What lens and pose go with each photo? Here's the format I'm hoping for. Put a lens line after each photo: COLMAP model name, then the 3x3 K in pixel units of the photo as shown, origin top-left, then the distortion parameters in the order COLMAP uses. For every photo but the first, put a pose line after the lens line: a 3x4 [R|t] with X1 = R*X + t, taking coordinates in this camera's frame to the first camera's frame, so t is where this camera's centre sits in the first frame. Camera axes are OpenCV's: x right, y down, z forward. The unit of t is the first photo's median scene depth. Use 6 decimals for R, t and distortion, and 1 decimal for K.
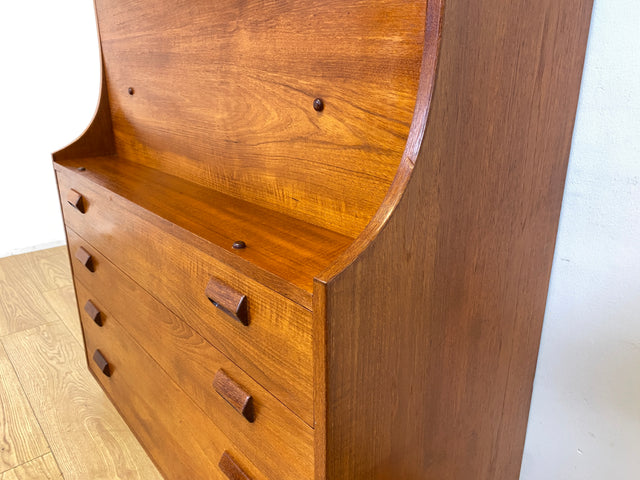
lens RADIAL K [[486.5, 0, 314.6], [0, 486.5, 234.1], [0, 0, 1]] dist [0.044001, -0.044365]
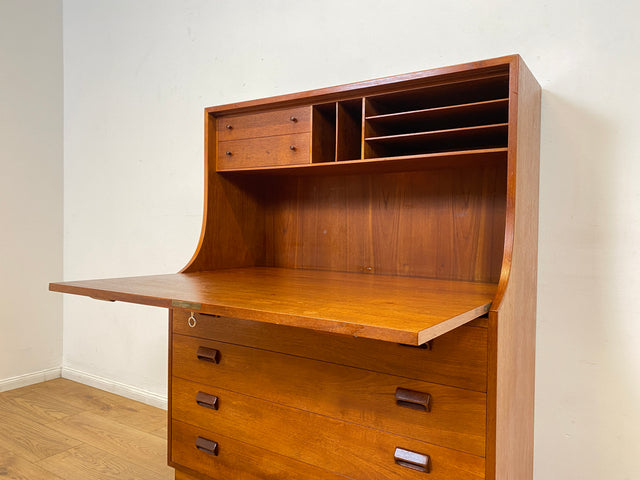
lens RADIAL K [[486.5, 0, 316.9], [0, 486.5, 238.8], [0, 0, 1]] dist [0.044001, -0.044365]
pose [[0.956702, 0.009778, 0.290906, -0.791232], [0.074578, 0.957838, -0.277460, 0.189684], [-0.281354, 0.287142, 0.915636, -0.511302]]
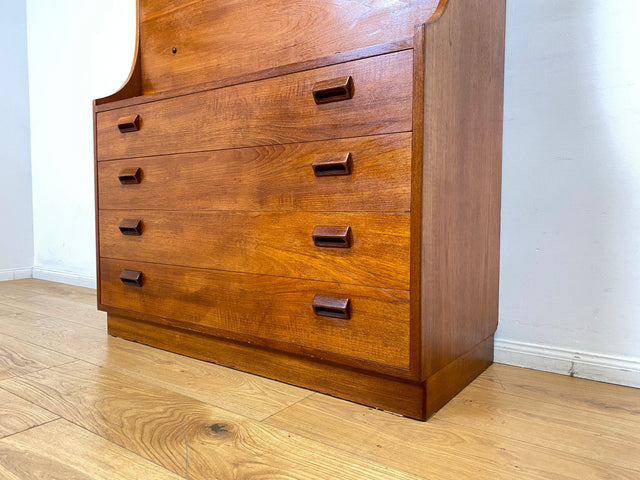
lens RADIAL K [[486.5, 0, 317.6], [0, 486.5, 236.0], [0, 0, 1]] dist [0.044001, -0.044365]
pose [[0.969579, -0.005583, 0.244714, -0.443774], [0.068767, 0.965689, -0.250430, 0.708212], [-0.234920, 0.259640, 0.936696, -0.217218]]
